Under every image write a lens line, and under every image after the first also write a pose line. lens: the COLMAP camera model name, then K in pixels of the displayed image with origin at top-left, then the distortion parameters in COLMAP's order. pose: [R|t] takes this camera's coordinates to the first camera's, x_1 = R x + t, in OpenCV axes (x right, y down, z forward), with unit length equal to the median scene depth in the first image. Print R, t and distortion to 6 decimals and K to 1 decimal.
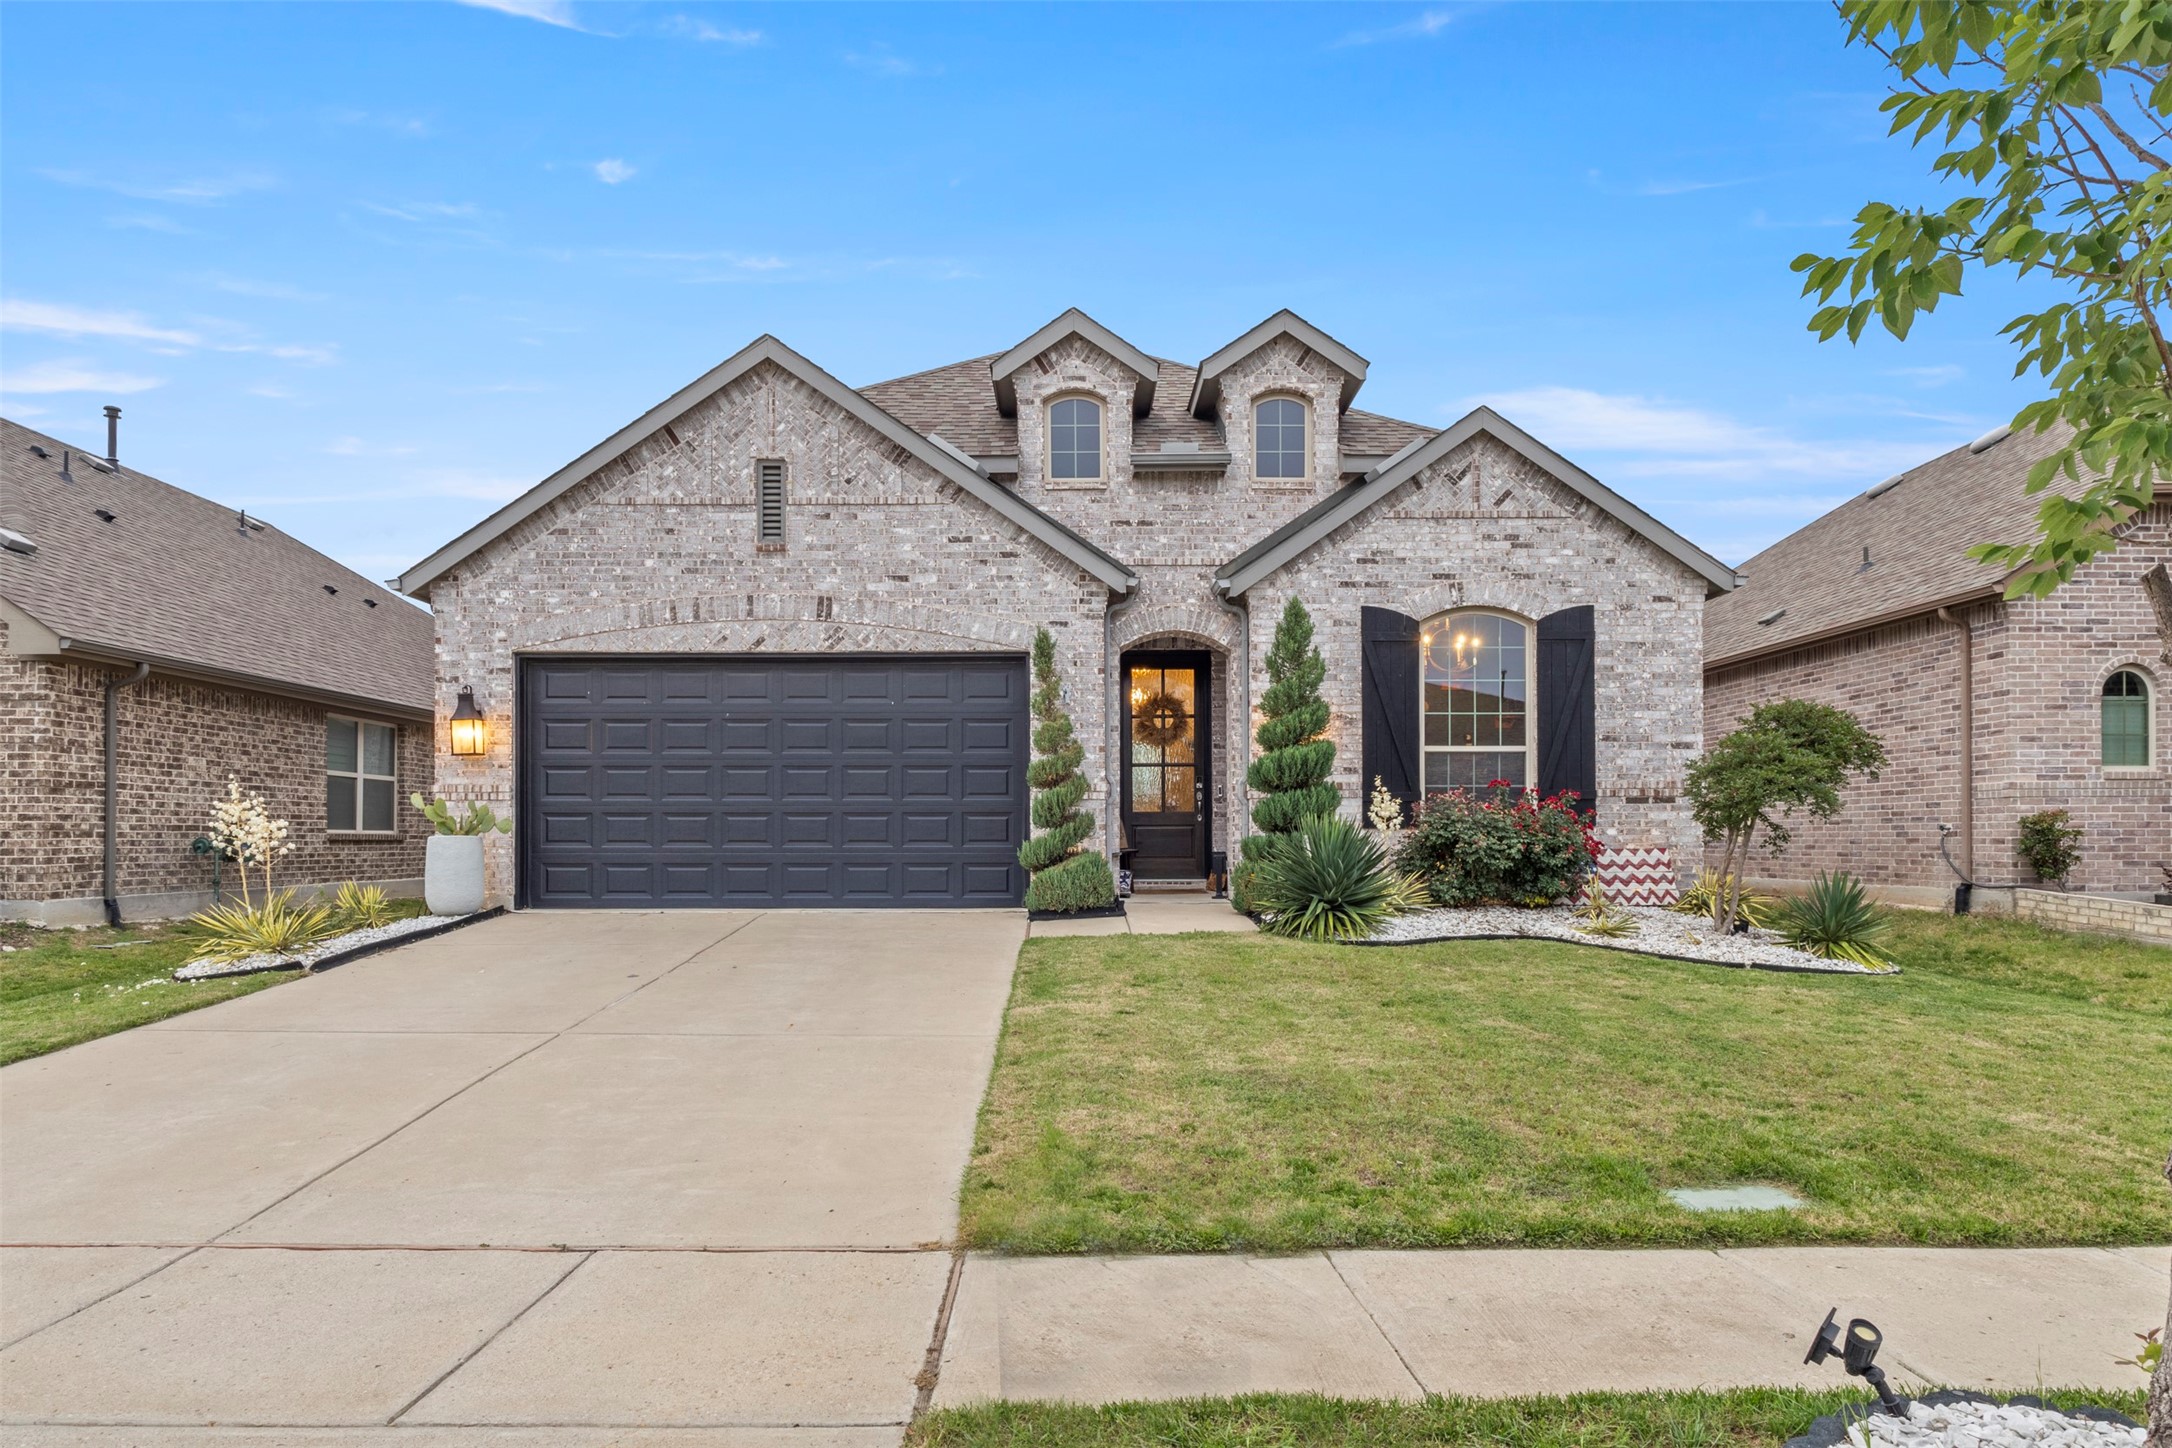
lens RADIAL K [[1297.5, 0, 1086.0], [0, 1297.5, 724.0], [0, 0, 1]] dist [-0.018836, 0.001342]
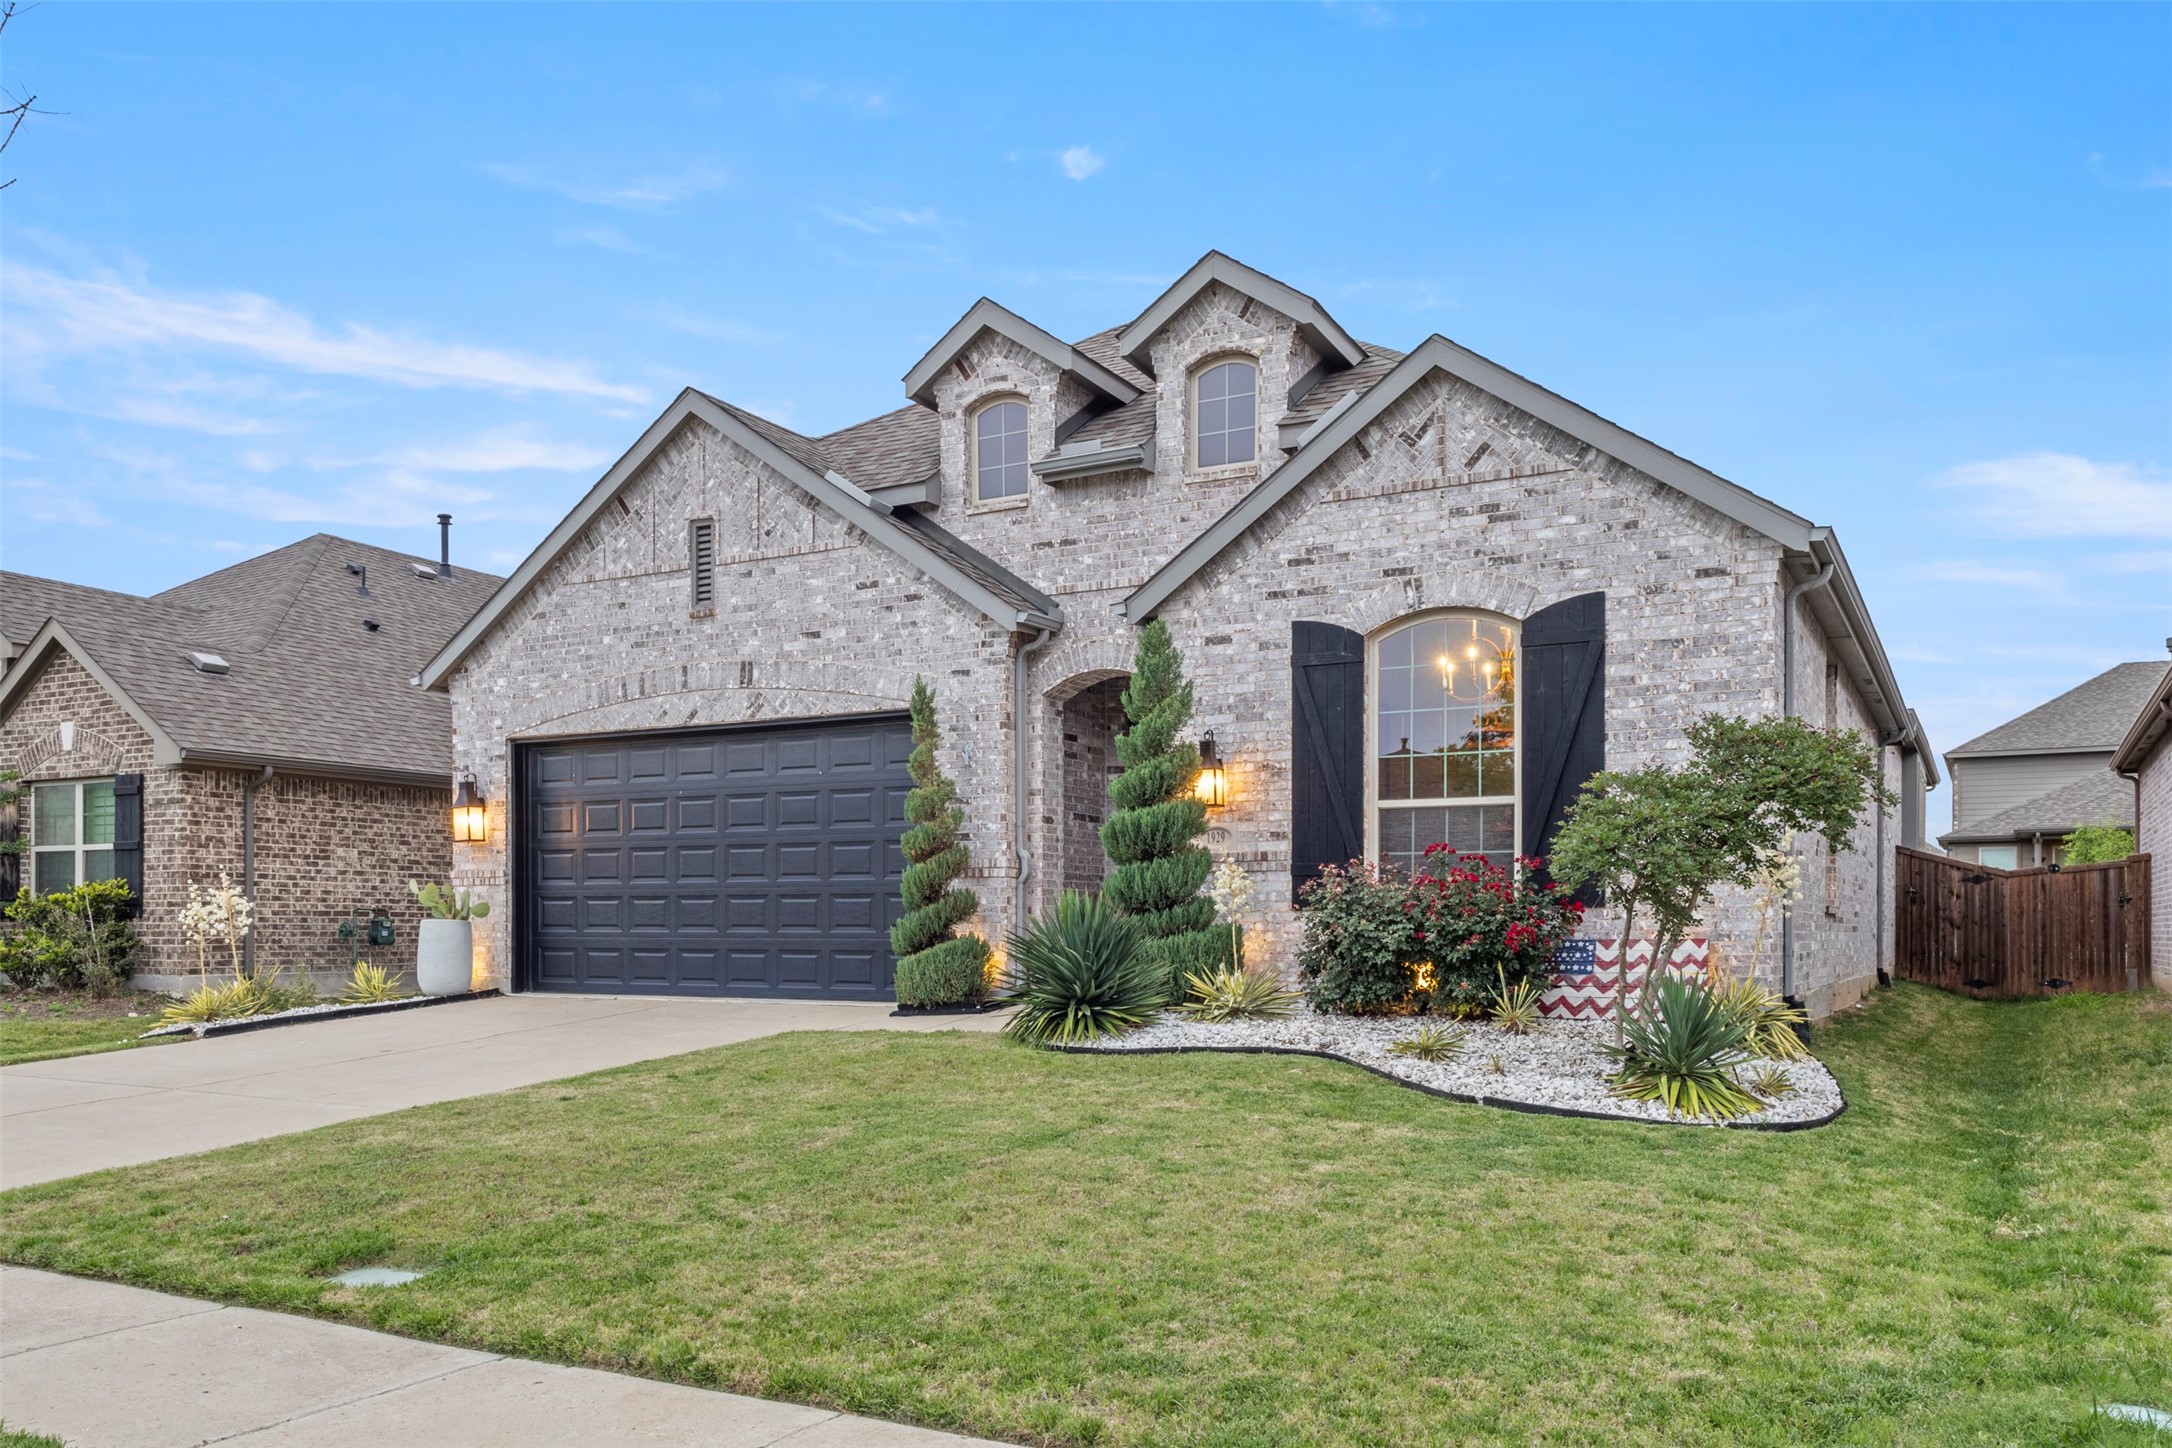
lens RADIAL K [[1734.8, 0, 1086.0], [0, 1734.8, 789.0], [0, 0, 1]] dist [-0.001508, -0.002934]
pose [[0.866326, -0.037096, -0.498100, 0.615318], [0.040407, 0.999175, -0.004136, 0.007518], [0.497842, -0.016544, 0.867110, 0.045373]]
